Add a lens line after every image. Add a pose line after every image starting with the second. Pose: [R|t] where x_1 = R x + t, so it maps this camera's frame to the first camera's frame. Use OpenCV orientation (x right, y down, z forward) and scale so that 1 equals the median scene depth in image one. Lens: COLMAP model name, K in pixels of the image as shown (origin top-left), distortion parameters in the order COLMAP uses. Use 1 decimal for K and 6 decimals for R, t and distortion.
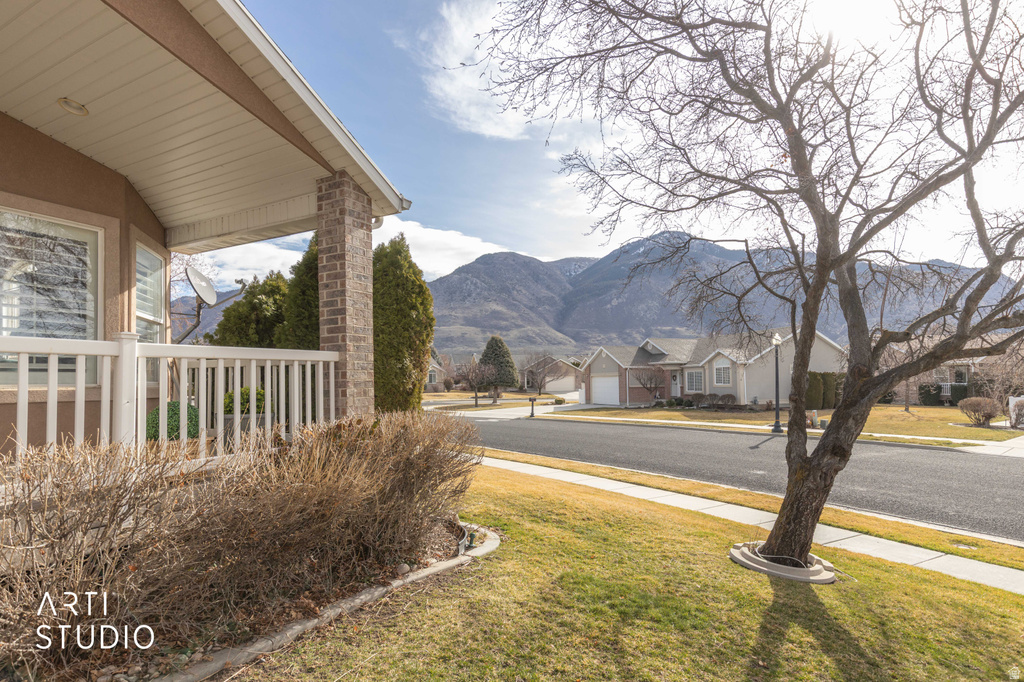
lens RADIAL K [[553.4, 0, 511.0], [0, 553.4, 373.4], [0, 0, 1]] dist [0.003467, -0.000237]
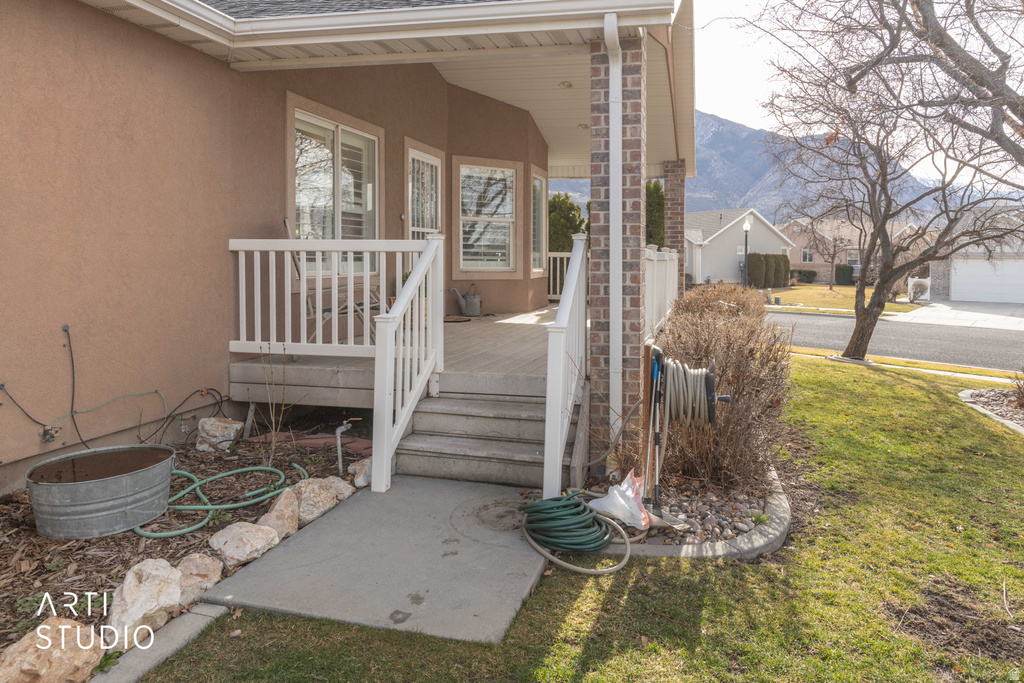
lens RADIAL K [[668.1, 0, 558.7], [0, 668.1, 304.6], [0, 0, 1]] dist [0.000363, -0.002448]
pose [[0.962466, -0.001768, 0.271397, -0.255498], [-0.022507, 0.996015, 0.086304, -0.009872], [-0.270468, -0.089173, 0.958590, -0.217543]]
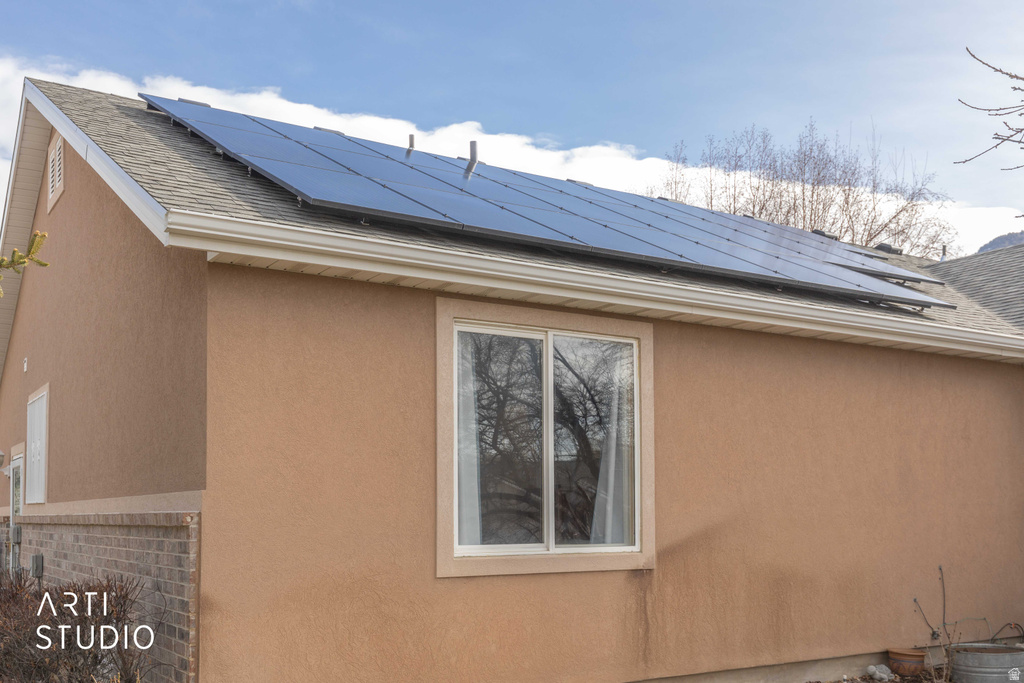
lens RADIAL K [[1038.9, 0, 496.2], [0, 1038.9, 457.9], [0, 0, 1]] dist [0.005666, 0.000000]
pose [[0.873569, -0.016969, -0.486405, -0.278583], [0.003712, 0.999595, -0.028207, -0.017026], [0.486686, 0.022835, 0.873278, -0.422013]]
